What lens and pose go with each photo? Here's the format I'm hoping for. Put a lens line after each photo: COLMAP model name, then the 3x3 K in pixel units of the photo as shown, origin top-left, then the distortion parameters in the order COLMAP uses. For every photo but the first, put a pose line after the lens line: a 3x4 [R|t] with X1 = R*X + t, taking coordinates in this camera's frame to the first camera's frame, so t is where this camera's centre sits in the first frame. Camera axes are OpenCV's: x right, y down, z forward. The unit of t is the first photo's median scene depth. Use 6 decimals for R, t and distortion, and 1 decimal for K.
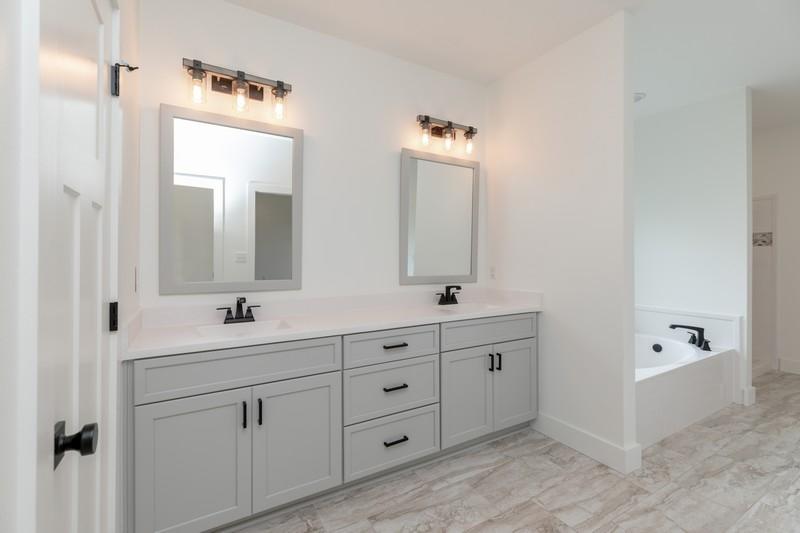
lens RADIAL K [[363.1, 0, 397.3], [0, 363.1, 255.8], [0, 0, 1]] dist [0.001644, 0.000536]
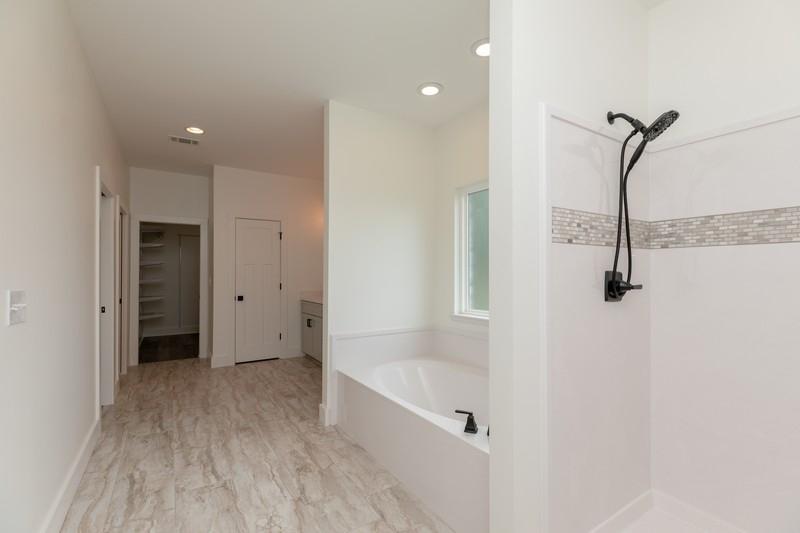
lens RADIAL K [[364.4, 0, 396.4], [0, 364.4, 269.8], [0, 0, 1]] dist [0.000324, 0.000119]
pose [[0.025812, -0.009881, -0.999618, 1.790959], [0.003655, 0.999945, -0.009790, 0.003308], [0.999660, -0.003401, 0.025846, 1.074280]]
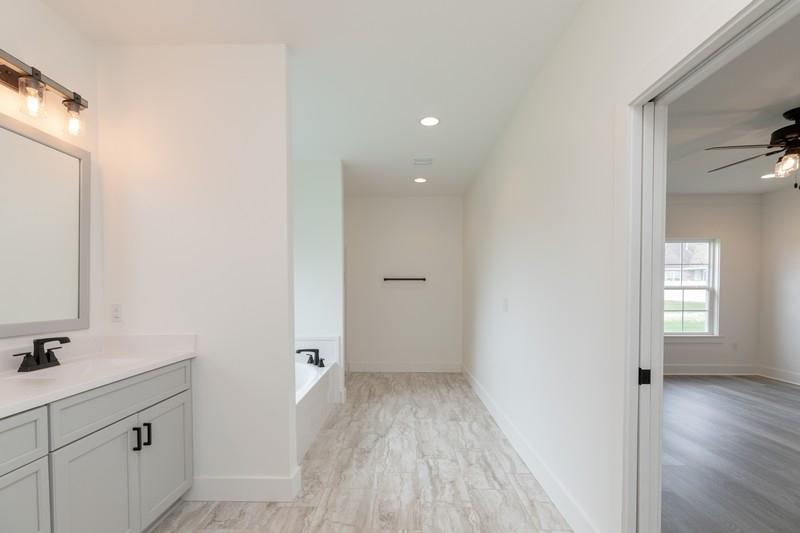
lens RADIAL K [[366.3, 0, 397.2], [0, 366.3, 298.5], [0, 0, 1]] dist [0.000839, 0.000056]
pose [[0.522708, -0.020546, 0.852264, -0.078287], [-0.000534, 0.999701, 0.024428, -0.000989], [-0.852512, -0.013224, 0.522541, 0.175156]]
